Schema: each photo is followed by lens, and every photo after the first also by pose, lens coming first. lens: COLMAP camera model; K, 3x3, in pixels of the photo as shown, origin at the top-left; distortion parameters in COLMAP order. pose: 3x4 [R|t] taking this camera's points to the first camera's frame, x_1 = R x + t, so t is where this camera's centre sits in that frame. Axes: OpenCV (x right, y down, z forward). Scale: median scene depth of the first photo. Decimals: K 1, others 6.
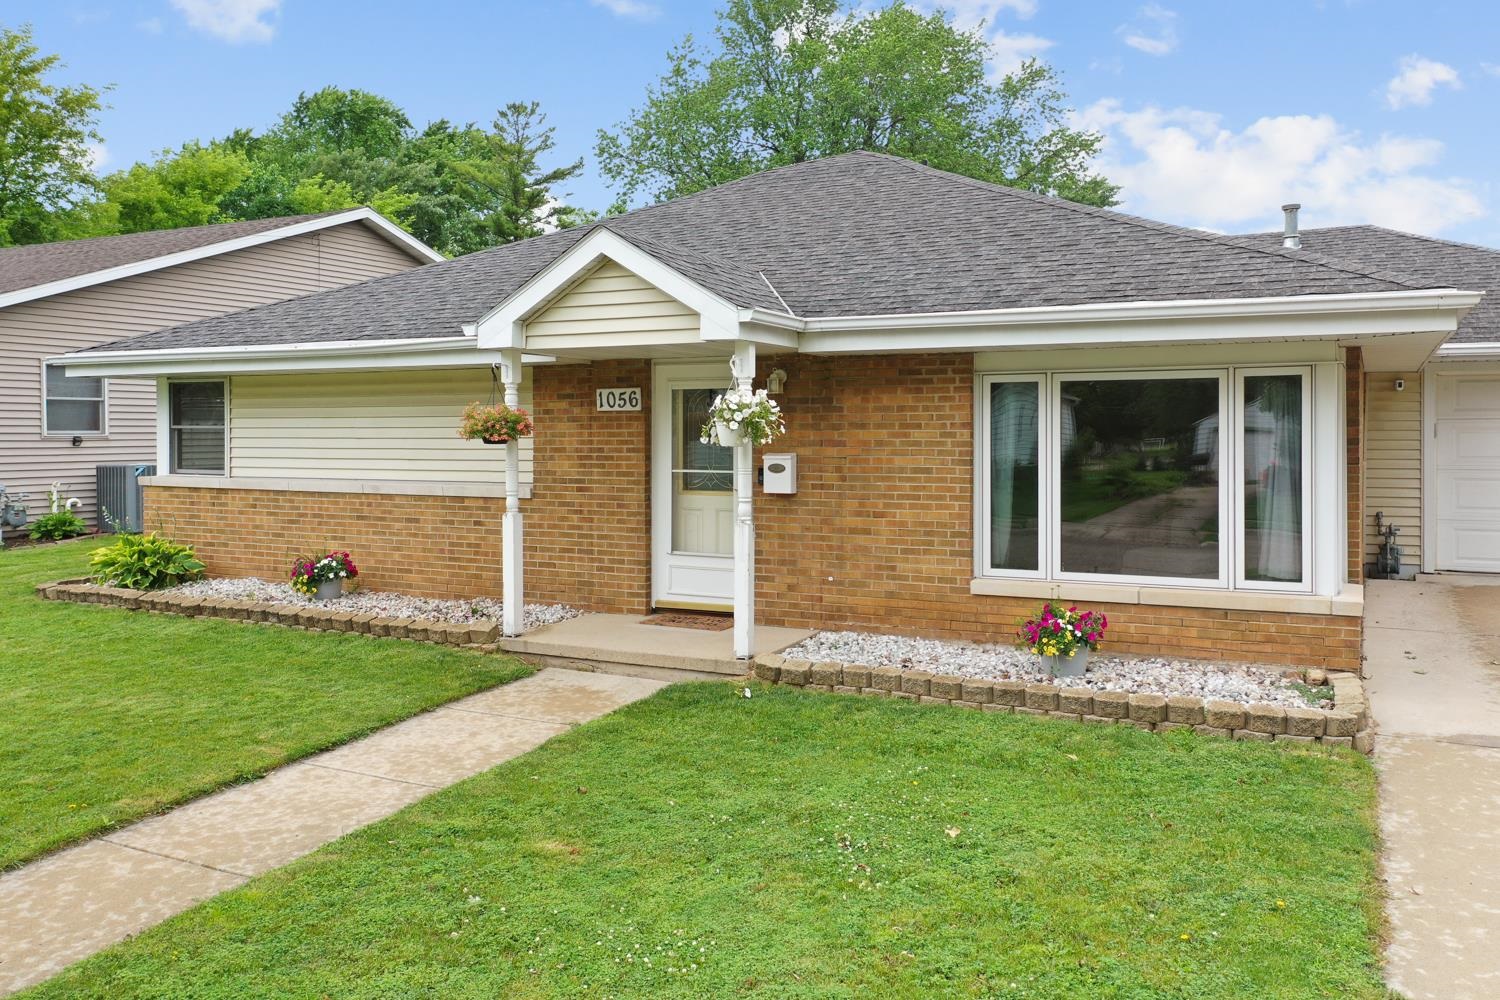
lens RADIAL K [[1208.2, 0, 746.9], [0, 1208.2, 440.2], [0, 0, 1]] dist [0.003033, 0.000751]
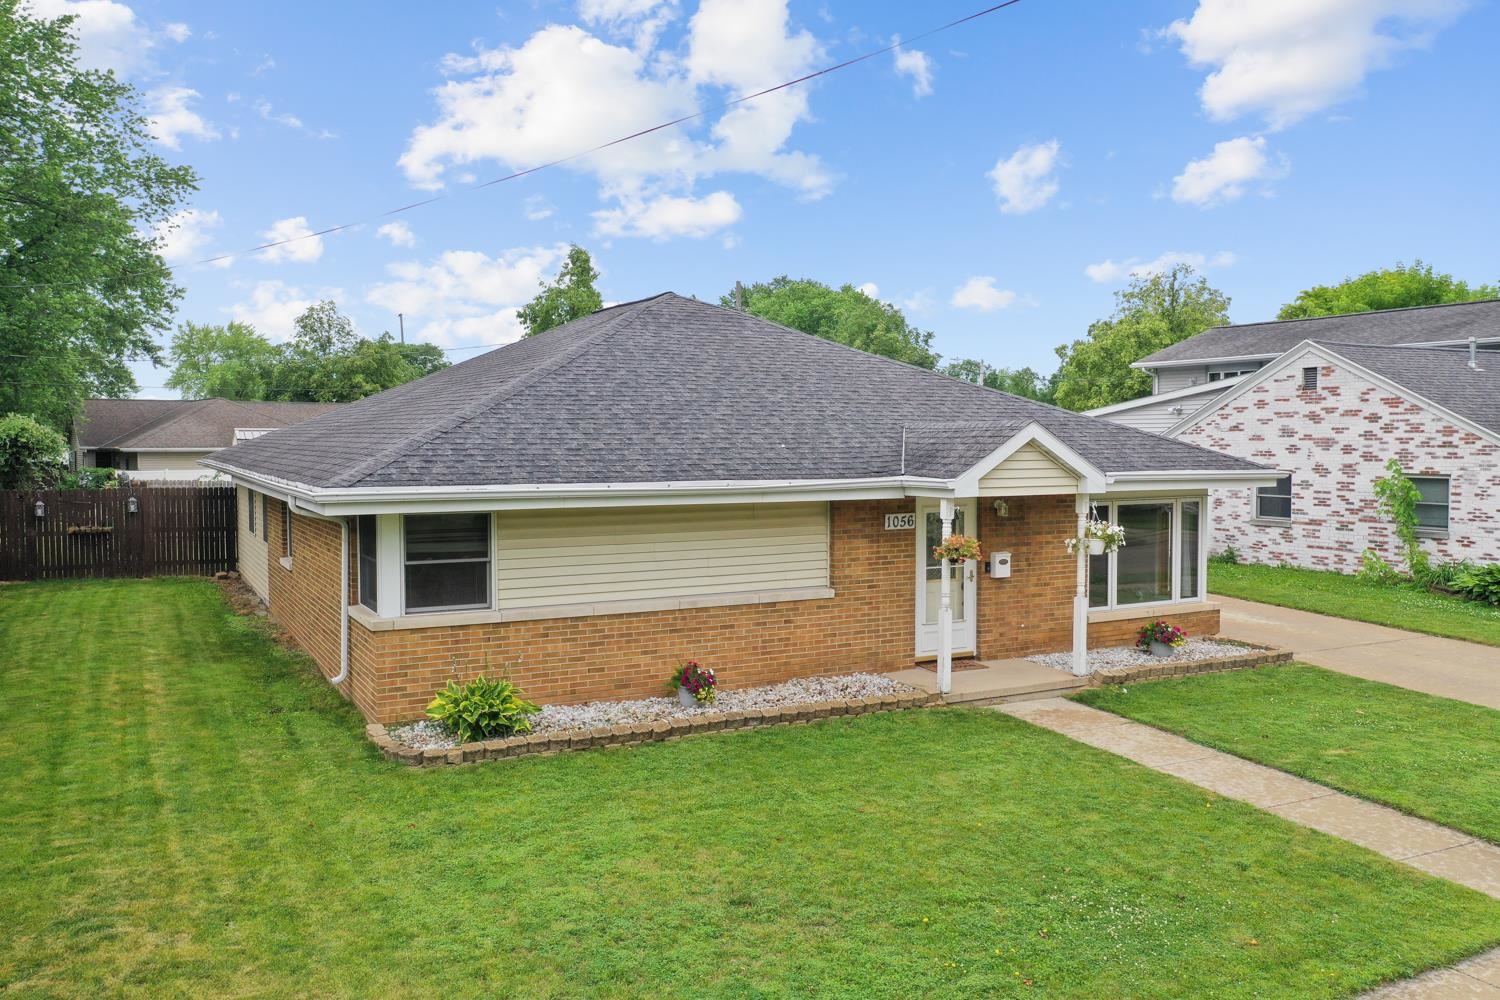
lens RADIAL K [[1186.6, 0, 750.0], [0, 1186.6, 500.0], [0, 0, 1]] dist [0.007504, 0.001328]
pose [[0.567653, -0.040918, 0.822251, -1.349577], [0.009674, 0.999027, 0.043037, -0.120204], [-0.823211, -0.016475, 0.567496, 0.352529]]
